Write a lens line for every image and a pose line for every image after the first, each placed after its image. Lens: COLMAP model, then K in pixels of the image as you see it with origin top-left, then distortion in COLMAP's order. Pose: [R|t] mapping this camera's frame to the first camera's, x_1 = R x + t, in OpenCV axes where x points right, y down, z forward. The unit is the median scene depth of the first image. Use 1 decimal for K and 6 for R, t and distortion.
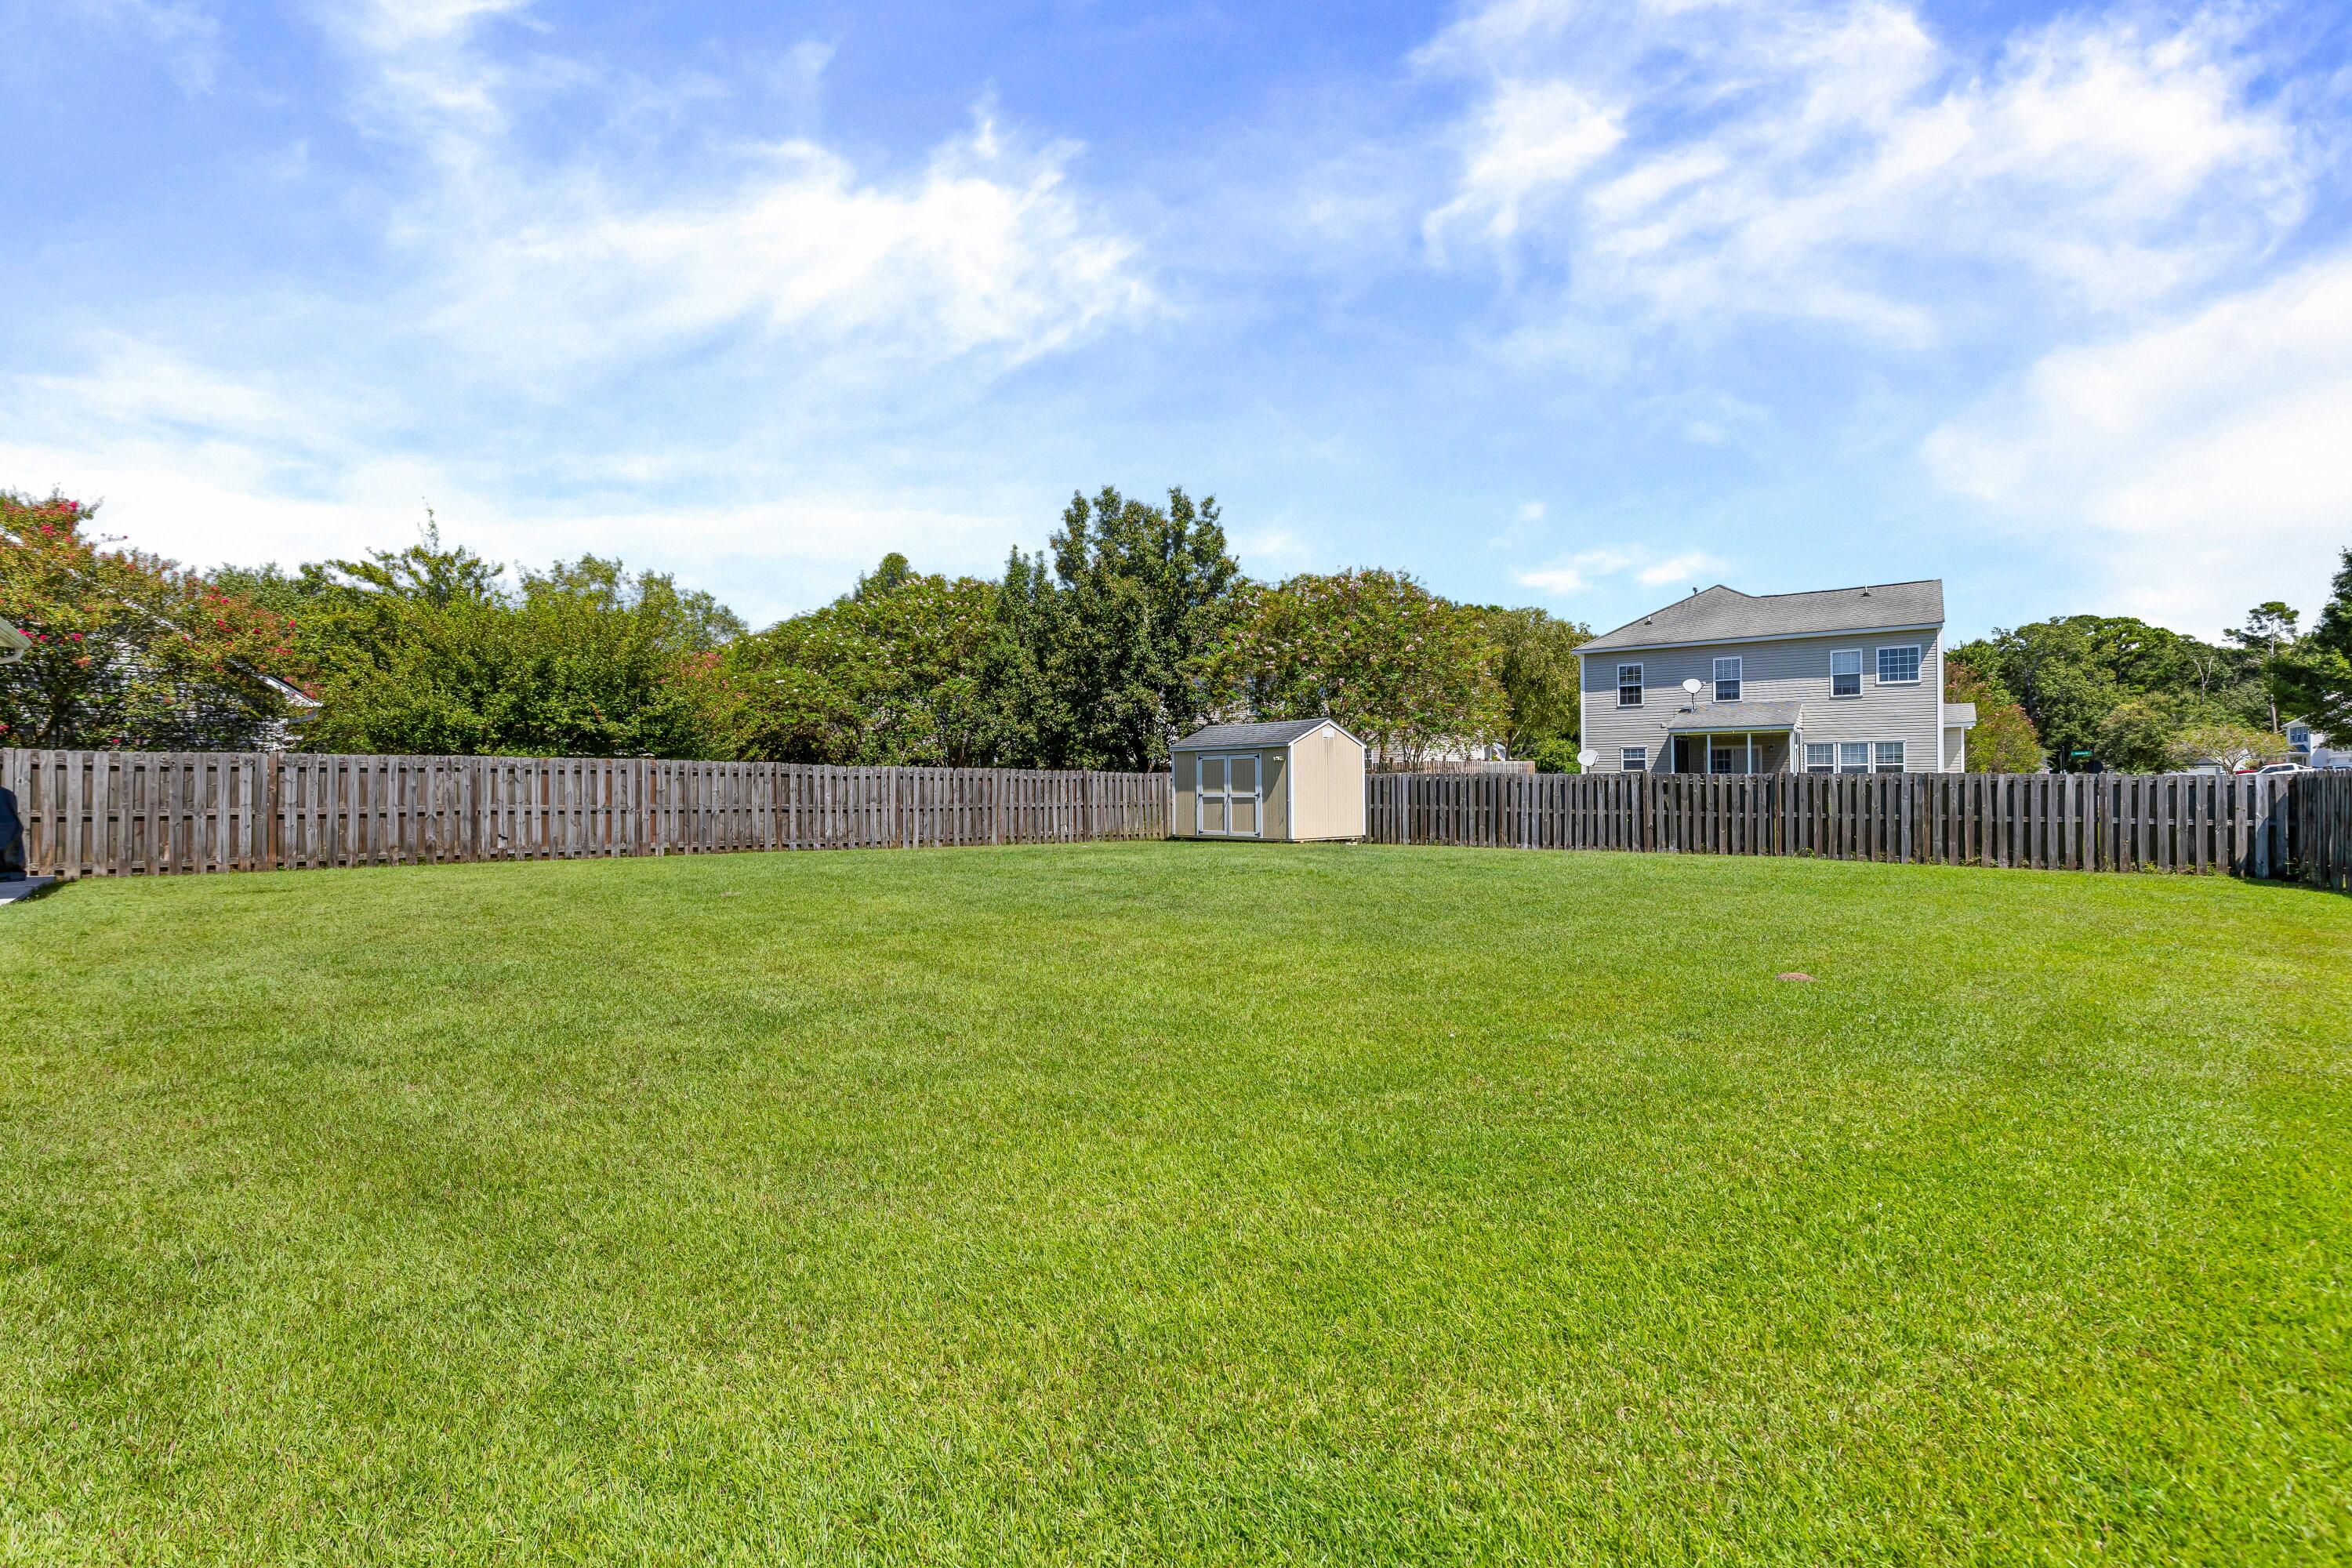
lens RADIAL K [[1027.5, 0, 1176.0], [0, 1027.5, 784.0], [0, 0, 1]] dist [0.002502, 0.000317]
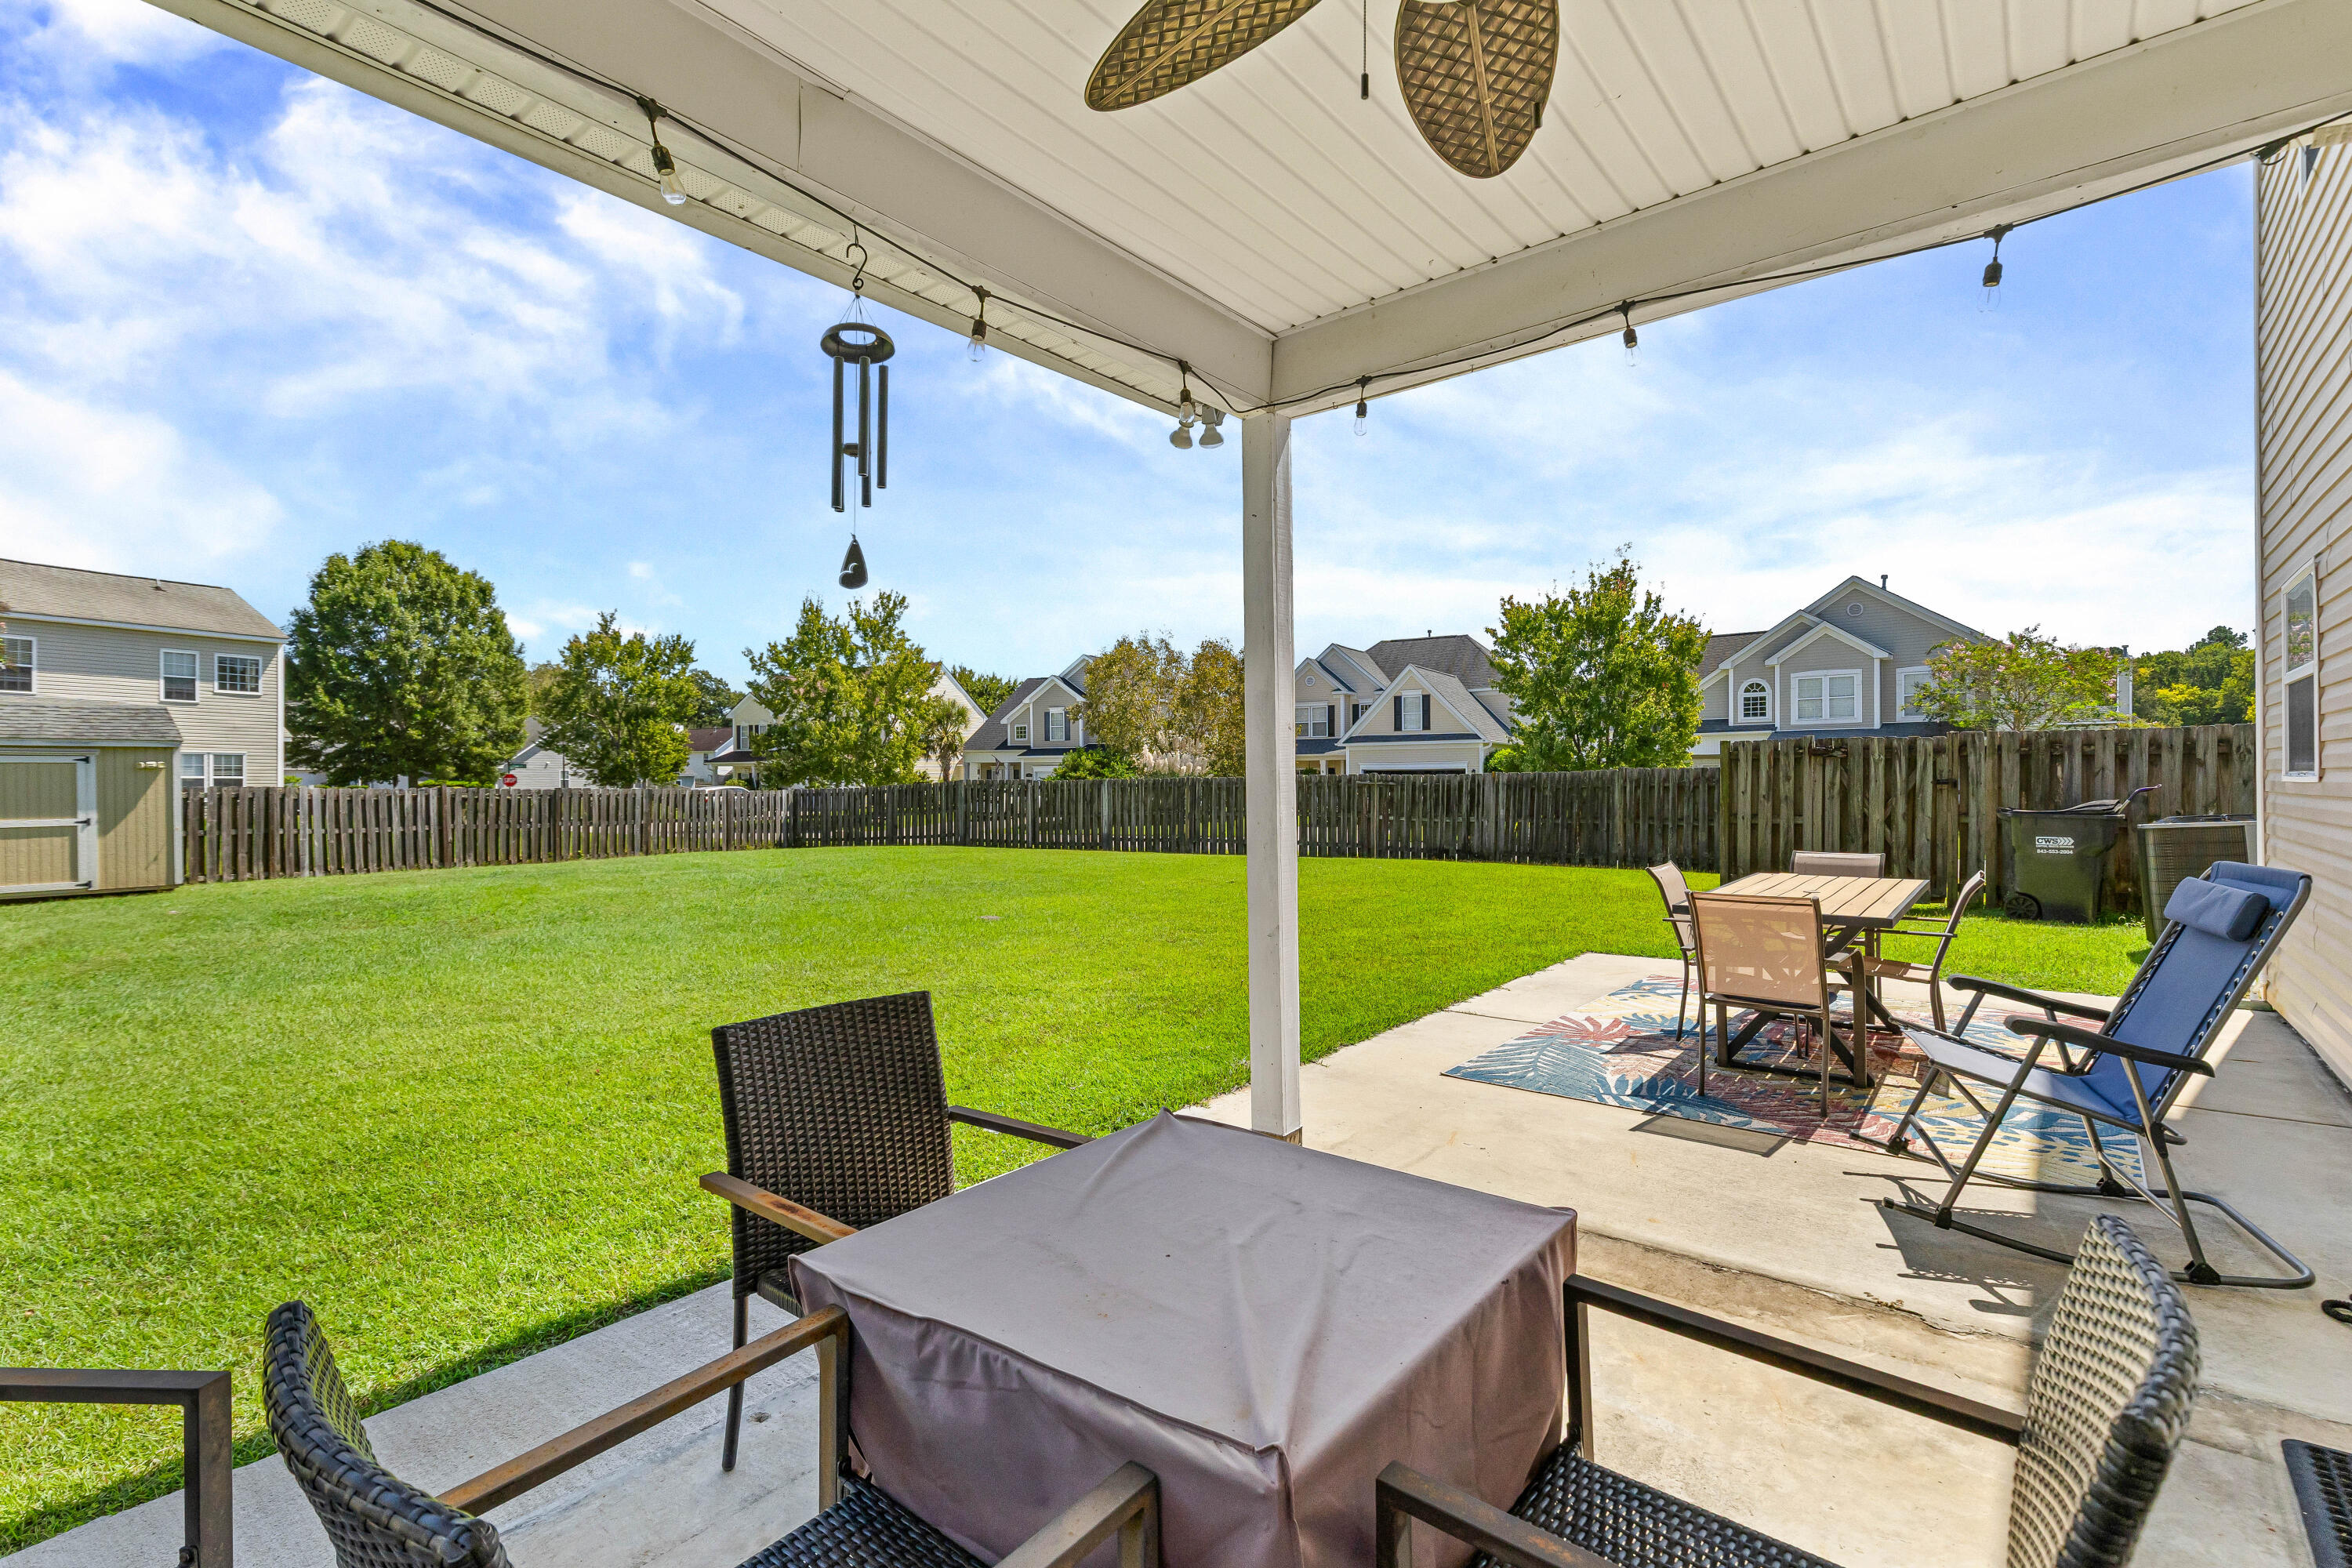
lens RADIAL K [[1053.7, 0, 1176.0], [0, 1053.7, 784.0], [0, 0, 1]] dist [0.002067, -0.000629]
pose [[-0.137599, 0.005580, 0.990472, -0.689503], [0.004329, 0.999978, -0.005032, -0.006812], [-0.990479, 0.003596, -0.137620, 0.446175]]
